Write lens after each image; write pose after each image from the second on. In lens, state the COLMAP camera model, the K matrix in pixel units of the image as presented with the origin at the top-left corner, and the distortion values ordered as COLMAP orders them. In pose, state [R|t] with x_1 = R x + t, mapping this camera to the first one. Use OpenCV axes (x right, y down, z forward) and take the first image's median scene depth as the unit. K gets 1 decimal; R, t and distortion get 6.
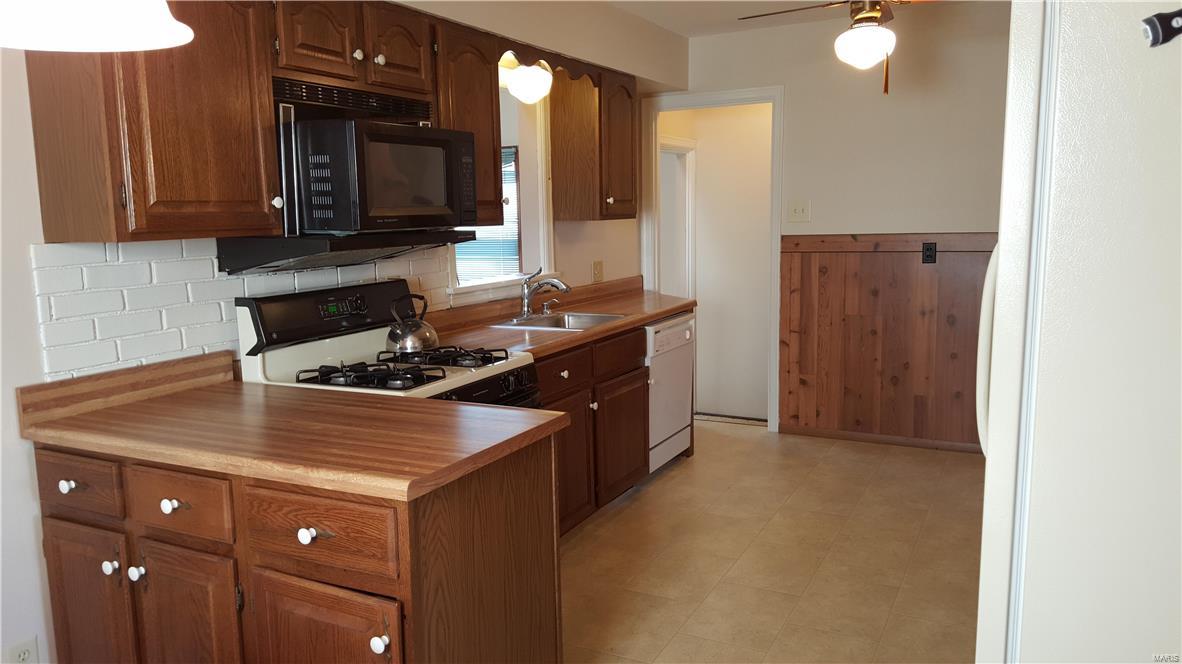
lens RADIAL K [[878.5, 0, 578.1], [0, 878.5, 326.9], [0, 0, 1]] dist [0.000078, -0.014481]
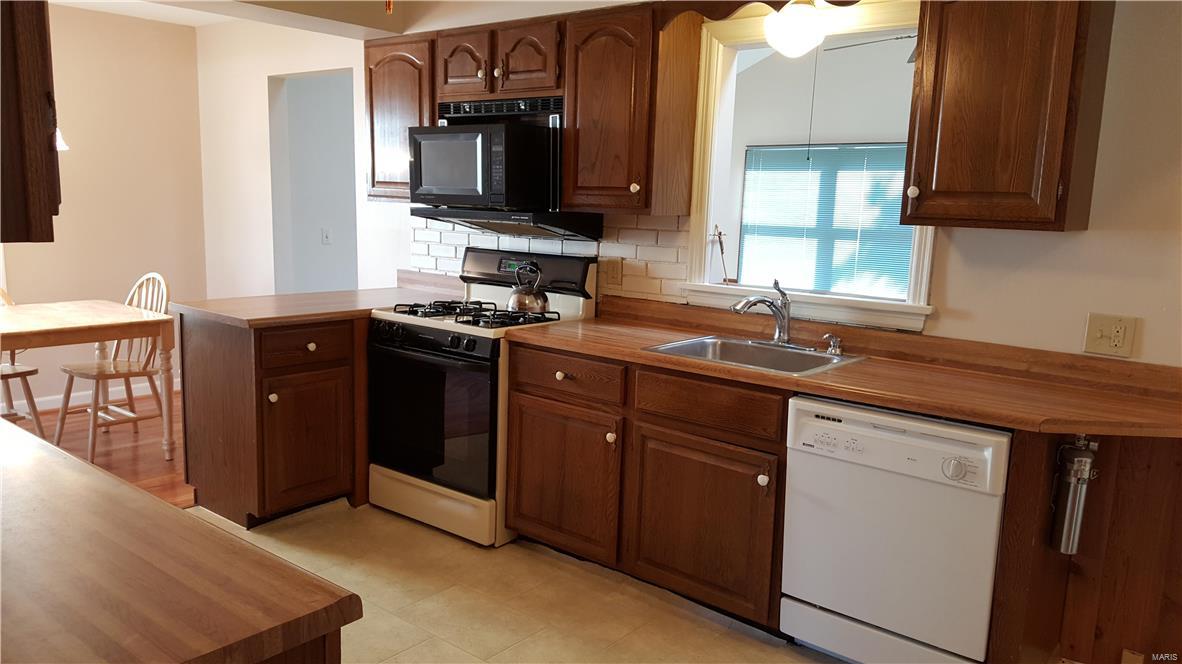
lens RADIAL K [[878.5, 0, 582.3], [0, 878.5, 340.0], [0, 0, 1]] dist [0.000078, -0.014481]
pose [[-0.226190, 0.173865, -0.958441, 0.852553], [-0.157199, 0.964529, 0.212068, -0.180915], [0.961315, 0.198633, -0.190835, 1.184619]]
